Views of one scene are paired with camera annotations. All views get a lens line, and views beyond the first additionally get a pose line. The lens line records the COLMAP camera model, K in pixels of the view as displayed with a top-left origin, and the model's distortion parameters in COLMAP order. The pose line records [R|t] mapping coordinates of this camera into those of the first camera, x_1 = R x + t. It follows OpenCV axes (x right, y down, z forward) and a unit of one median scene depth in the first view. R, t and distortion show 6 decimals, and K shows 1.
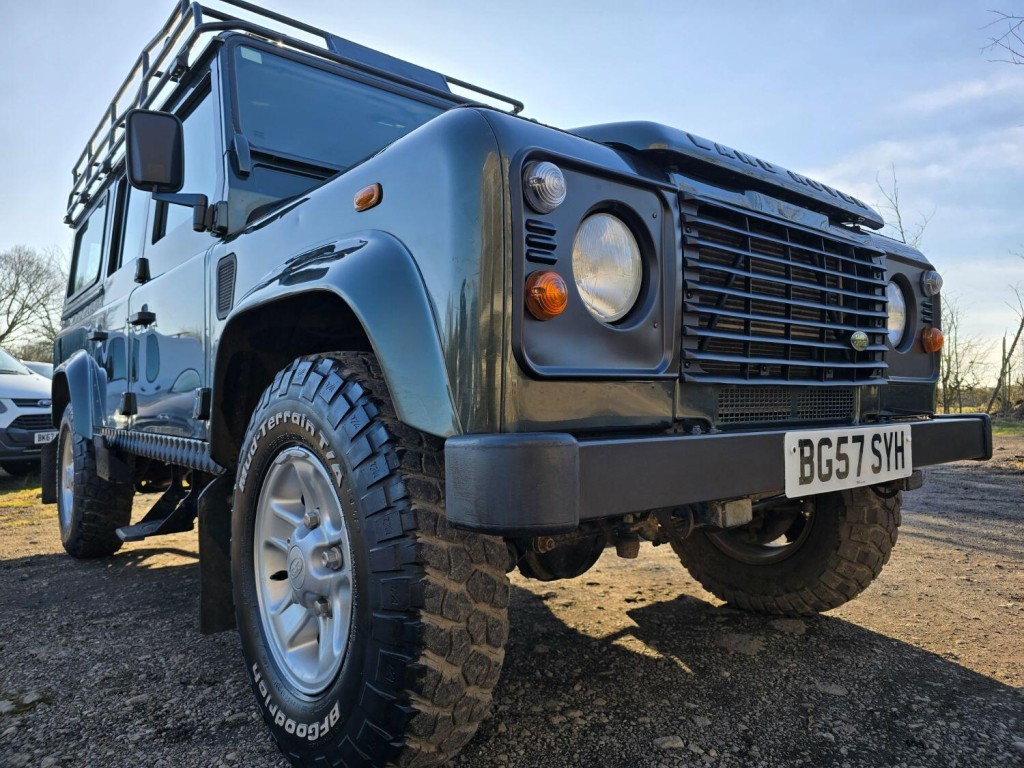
lens RADIAL K [[689.1, 0, 514.1], [0, 689.1, 374.7], [0, 0, 1]] dist [0.045577, -0.041208]
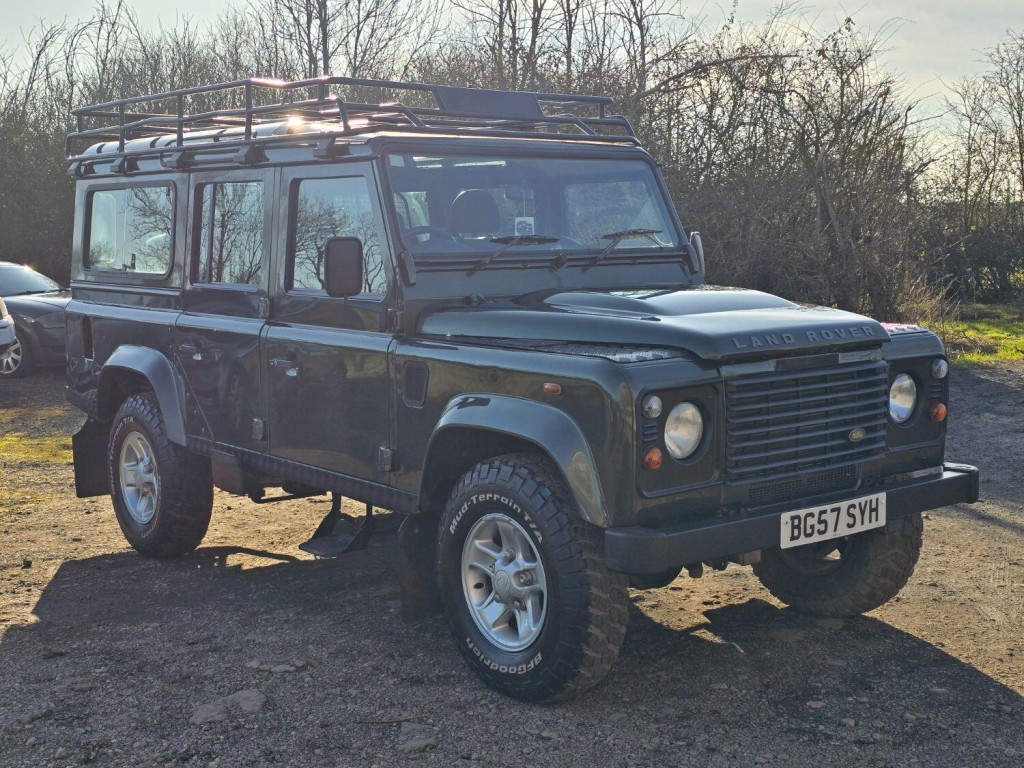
lens RADIAL K [[1359.0, 0, 516.5], [0, 1359.0, 365.5], [0, 0, 1]] dist [0.194240, -0.544191]
pose [[0.999918, 0.002809, -0.012511, -0.204360], [-0.000993, 0.989747, 0.142827, -0.644965], [0.012784, -0.142803, 0.989669, -1.986458]]
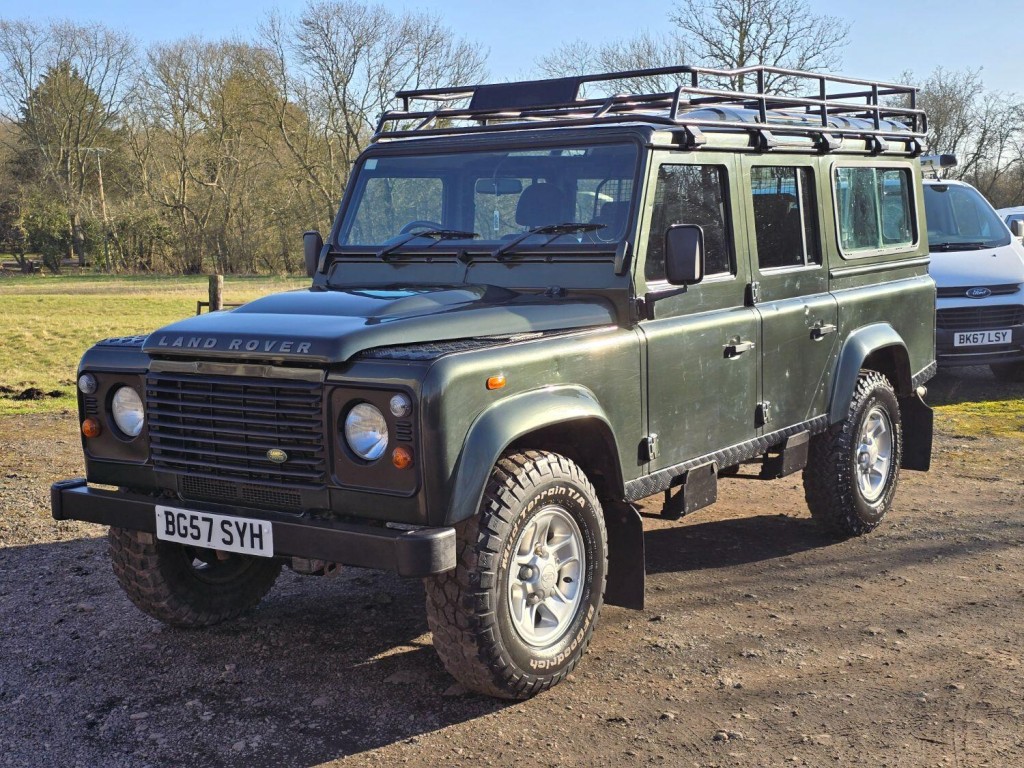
lens RADIAL K [[1359.0, 0, 516.5], [0, 1359.0, 365.5], [0, 0, 1]] dist [0.194240, -0.544191]
pose [[0.259136, 0.111974, -0.959328, 3.383678], [0.063808, 0.989102, 0.132685, -0.587437], [0.963731, -0.095596, 0.249167, 0.838215]]
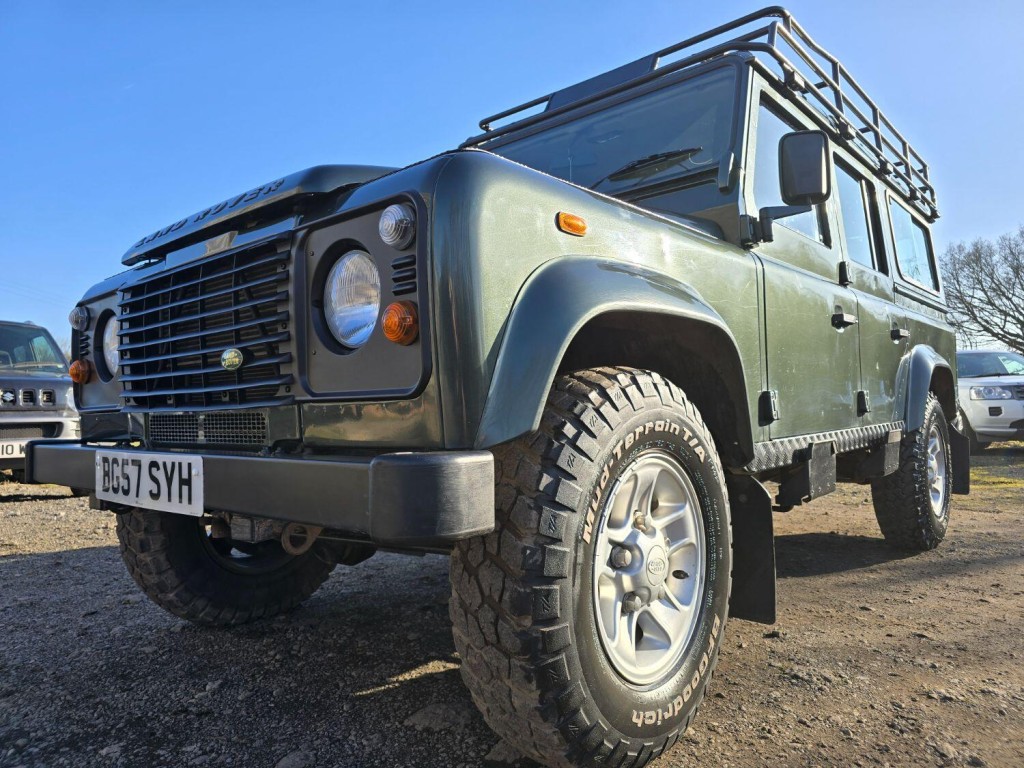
lens RADIAL K [[689.1, 0, 514.1], [0, 689.1, 374.7], [0, 0, 1]] dist [0.045577, -0.041208]
pose [[0.168410, -0.037207, -0.985015, 1.510136], [0.063354, 0.997630, -0.026852, 0.018790], [0.983679, -0.057883, 0.170368, 1.265993]]
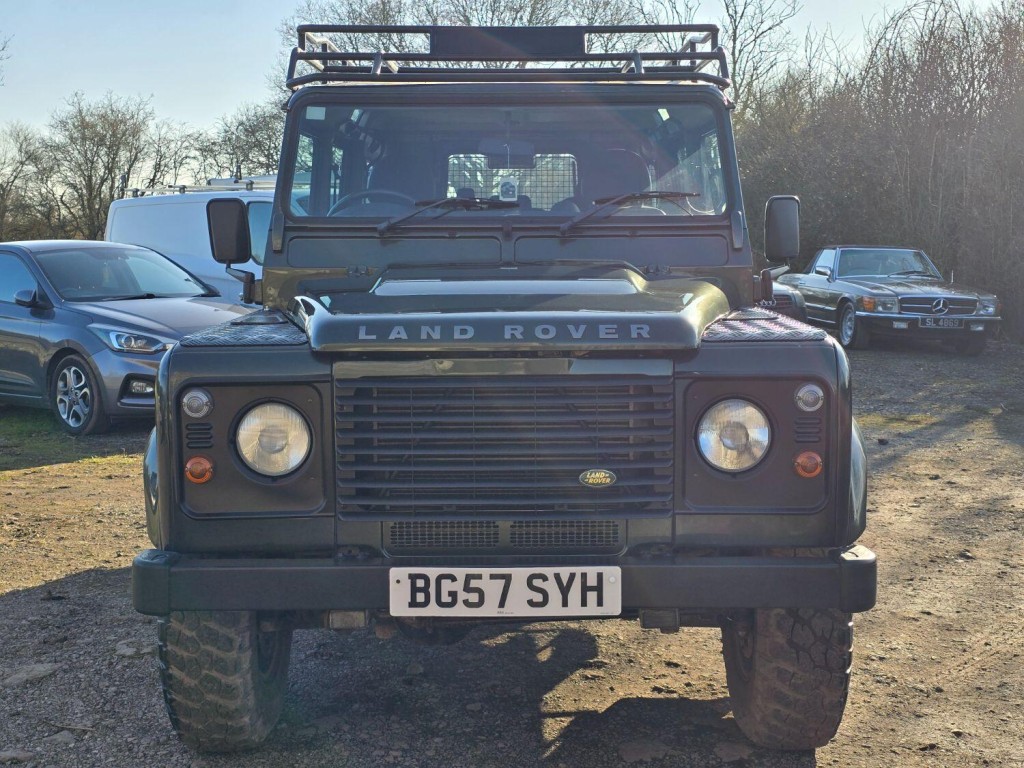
lens RADIAL K [[1359.0, 0, 516.5], [0, 1359.0, 365.5], [0, 0, 1]] dist [0.194240, -0.544191]
pose [[0.769516, 0.073295, -0.634407, 1.761193], [0.021582, 0.989840, 0.140537, -0.527784], [0.638263, -0.121837, 0.760116, -0.626642]]
